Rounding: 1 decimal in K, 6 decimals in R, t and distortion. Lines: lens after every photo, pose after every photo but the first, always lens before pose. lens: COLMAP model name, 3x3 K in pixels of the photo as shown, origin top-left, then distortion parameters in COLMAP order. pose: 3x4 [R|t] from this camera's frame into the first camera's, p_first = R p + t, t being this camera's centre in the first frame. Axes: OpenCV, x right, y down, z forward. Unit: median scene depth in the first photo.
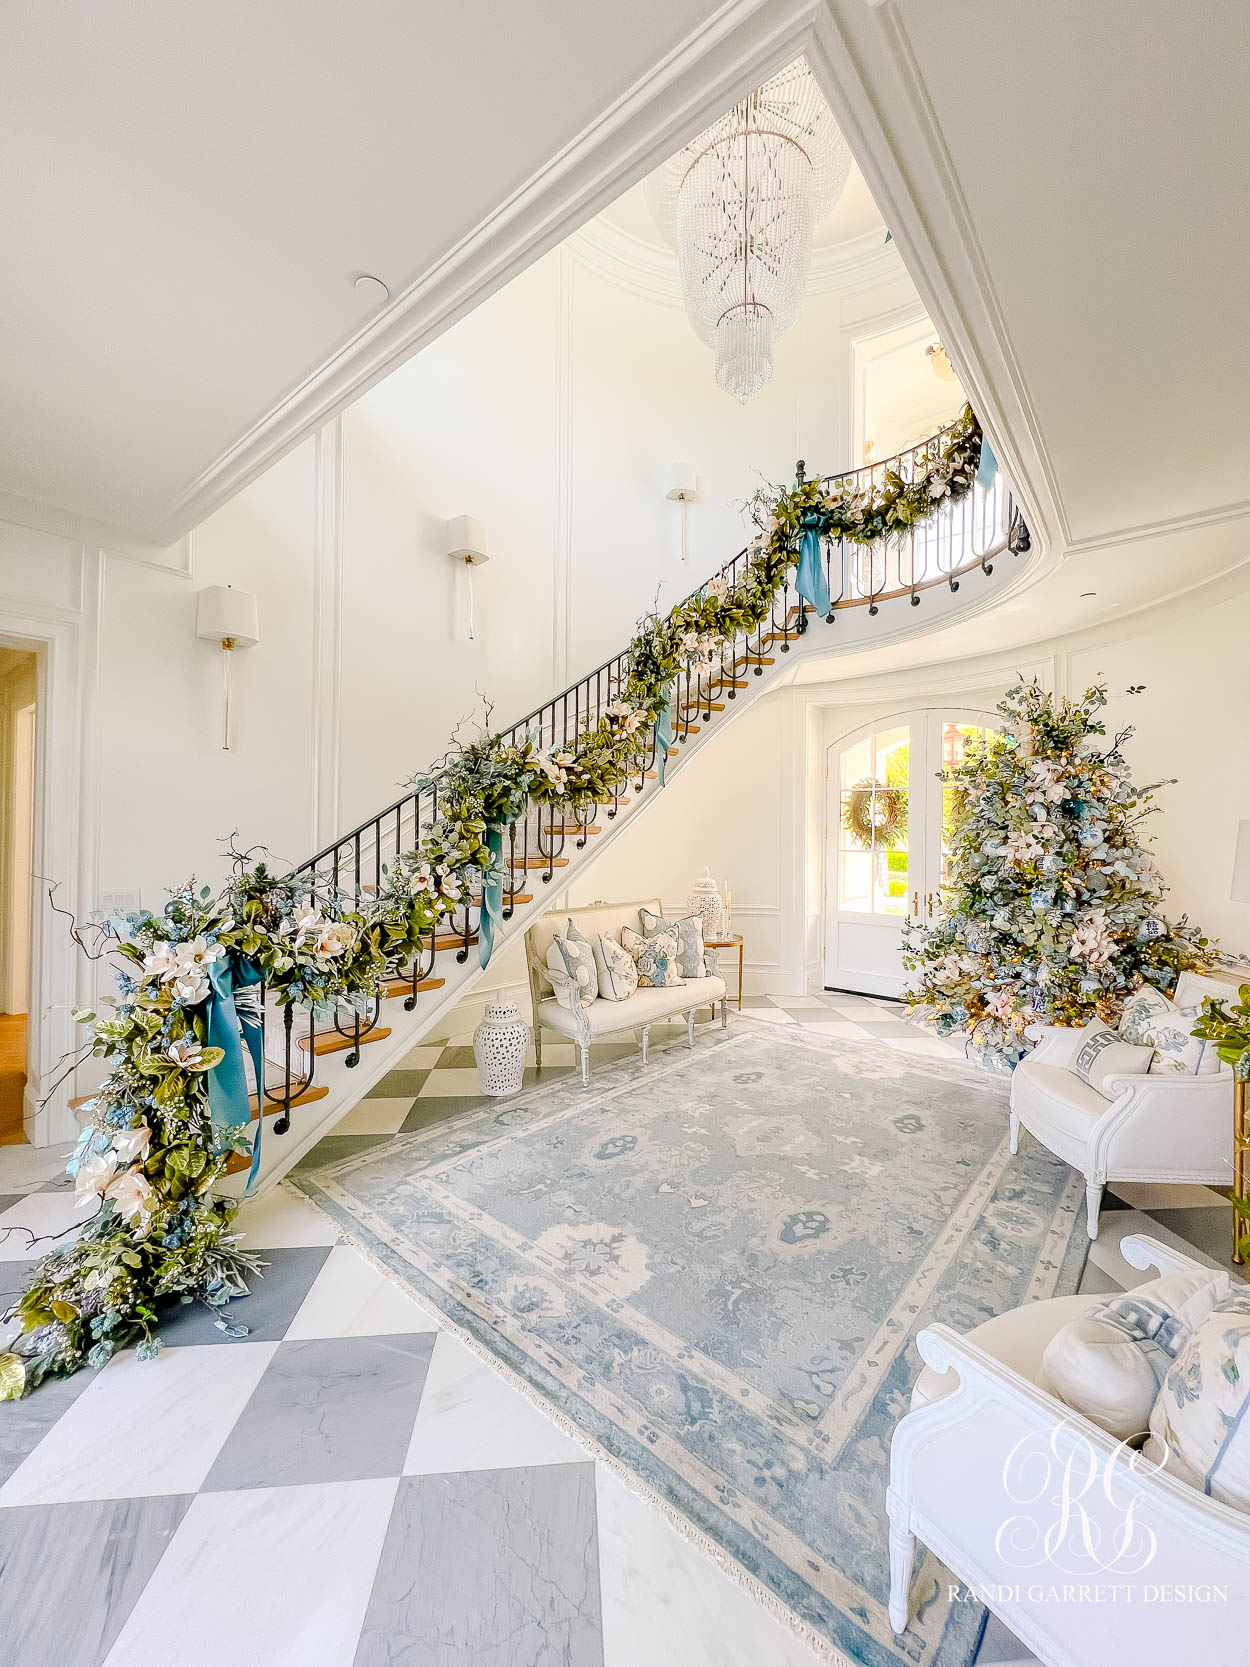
lens RADIAL K [[665.8, 0, 627.6], [0, 665.8, 828.9], [0, 0, 1]] dist [0.000391, -0.000295]
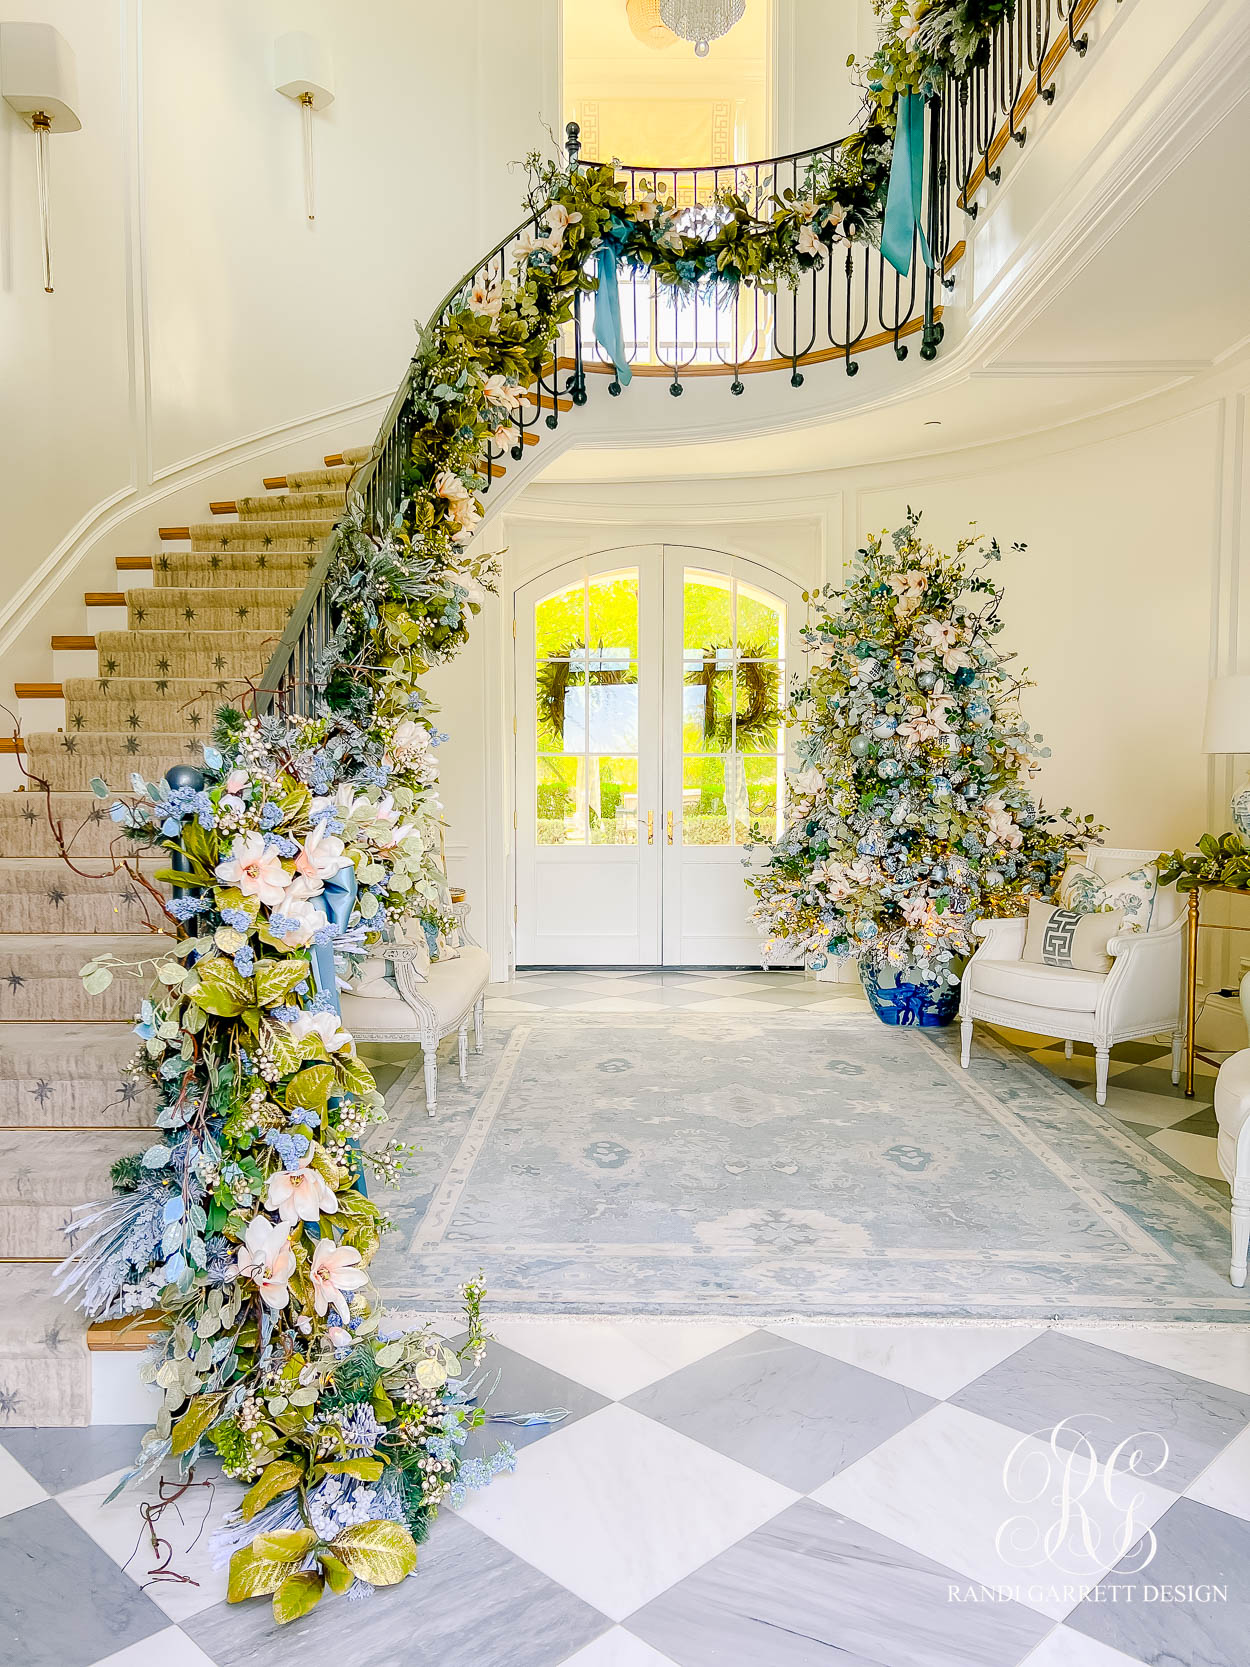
lens RADIAL K [[1248.3, 0, 618.9], [0, 1248.3, 832.2], [0, 0, 1]] dist [0.091309, -0.141444]
pose [[0.767915, -0.039955, 0.639304, -0.830249], [0.003971, 0.998331, 0.057623, 0.083248], [-0.640539, -0.041711, 0.766792, 0.036642]]
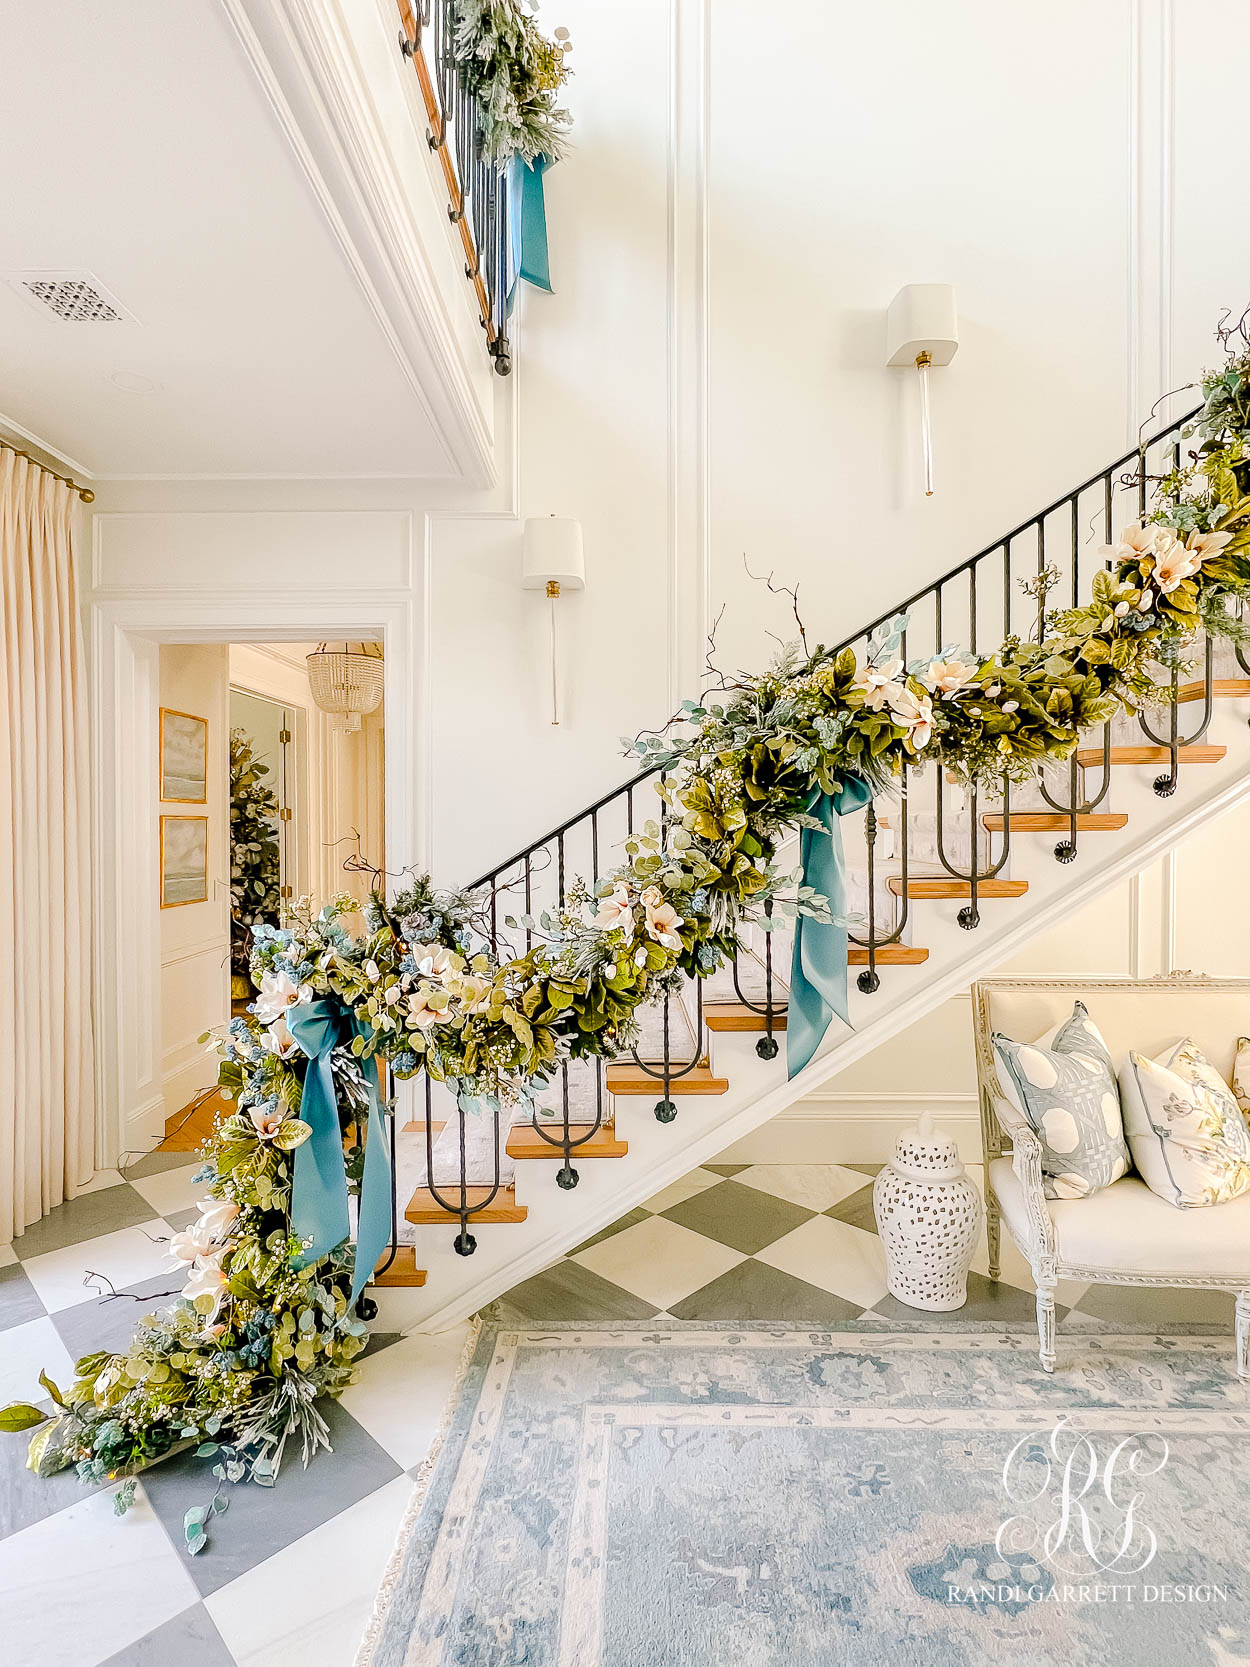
lens RADIAL K [[840.7, 0, 626.5], [0, 840.7, 828.5], [0, 0, 1]] dist [-0.000219, -0.000428]
pose [[0.640428, -0.002677, -0.768014, 0.257446], [0.013754, 0.999874, 0.007984, -0.003313], [0.767895, -0.015677, 0.640384, 0.511357]]
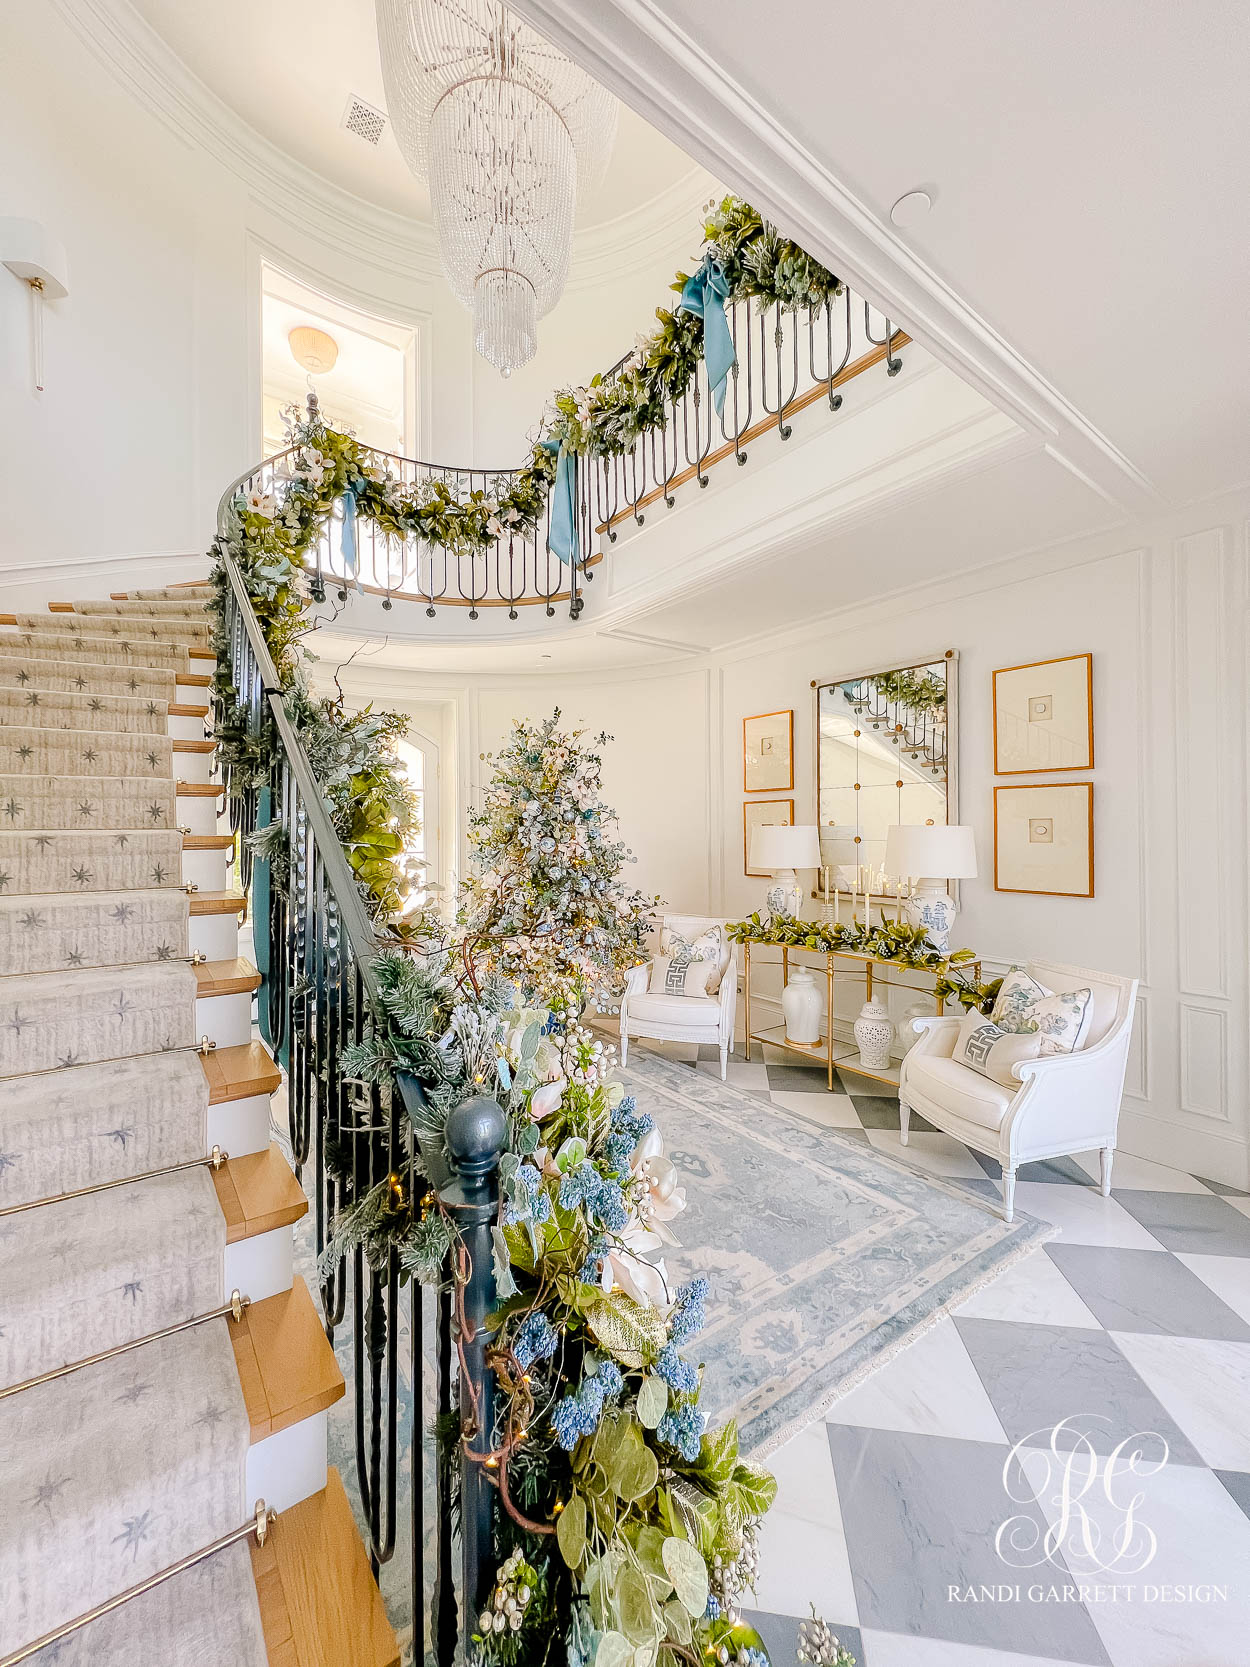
lens RADIAL K [[666.6, 0, 626.1], [0, 666.6, 830.1], [0, 0, 1]] dist [-0.000605, -0.000410]
pose [[0.242872, -0.012366, 0.969979, -0.772430], [0.001695, 0.999923, 0.012324, -0.020070], [-0.970057, -0.001349, 0.242874, 0.679386]]
